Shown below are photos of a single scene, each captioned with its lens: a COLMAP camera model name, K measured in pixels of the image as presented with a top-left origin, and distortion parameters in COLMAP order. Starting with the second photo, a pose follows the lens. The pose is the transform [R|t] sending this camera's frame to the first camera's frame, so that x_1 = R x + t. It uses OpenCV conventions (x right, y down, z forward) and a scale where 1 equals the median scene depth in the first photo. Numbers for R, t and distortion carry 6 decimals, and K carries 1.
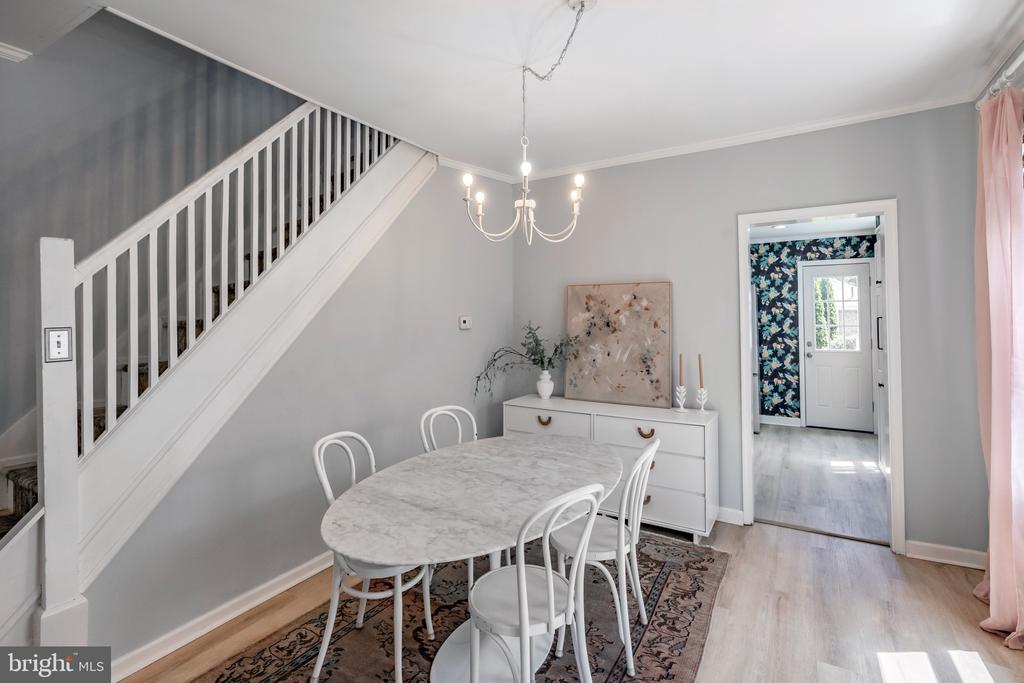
lens RADIAL K [[468.1, 0, 502.7], [0, 468.1, 309.1], [0, 0, 1]] dist [-0.004335, 0.000022]
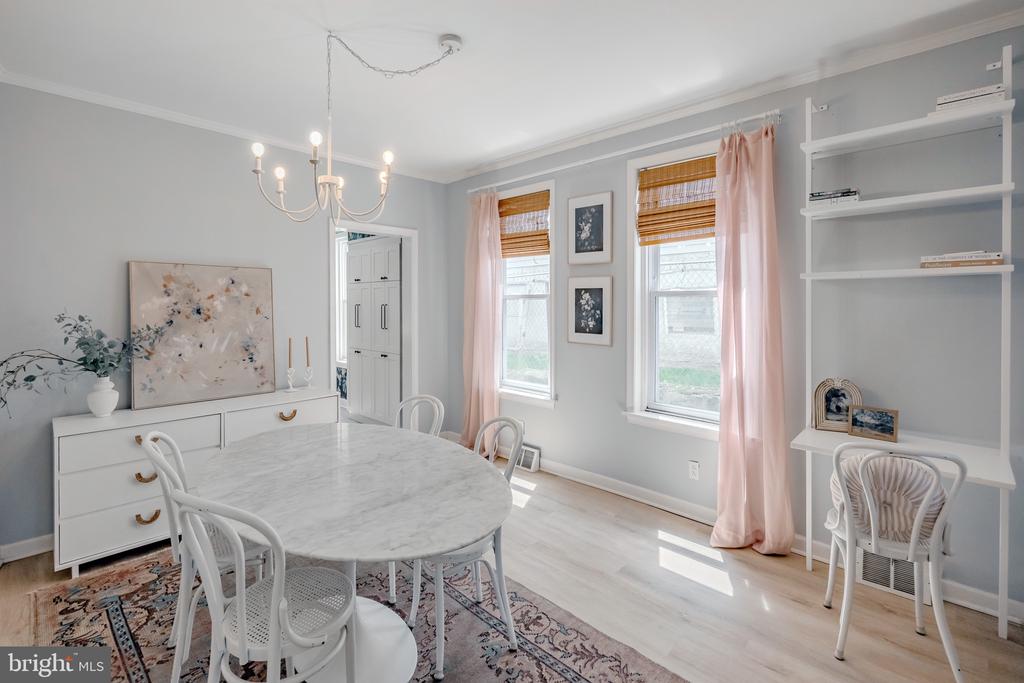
lens RADIAL K [[468.1, 0, 479.6], [0, 468.1, 308.9], [0, 0, 1]] dist [-0.004335, 0.000022]
pose [[0.234354, -0.004615, 0.972140, -0.514662], [-0.016857, 0.999819, 0.008810, 0.012335], [-0.972005, -0.018452, 0.234234, 0.307292]]
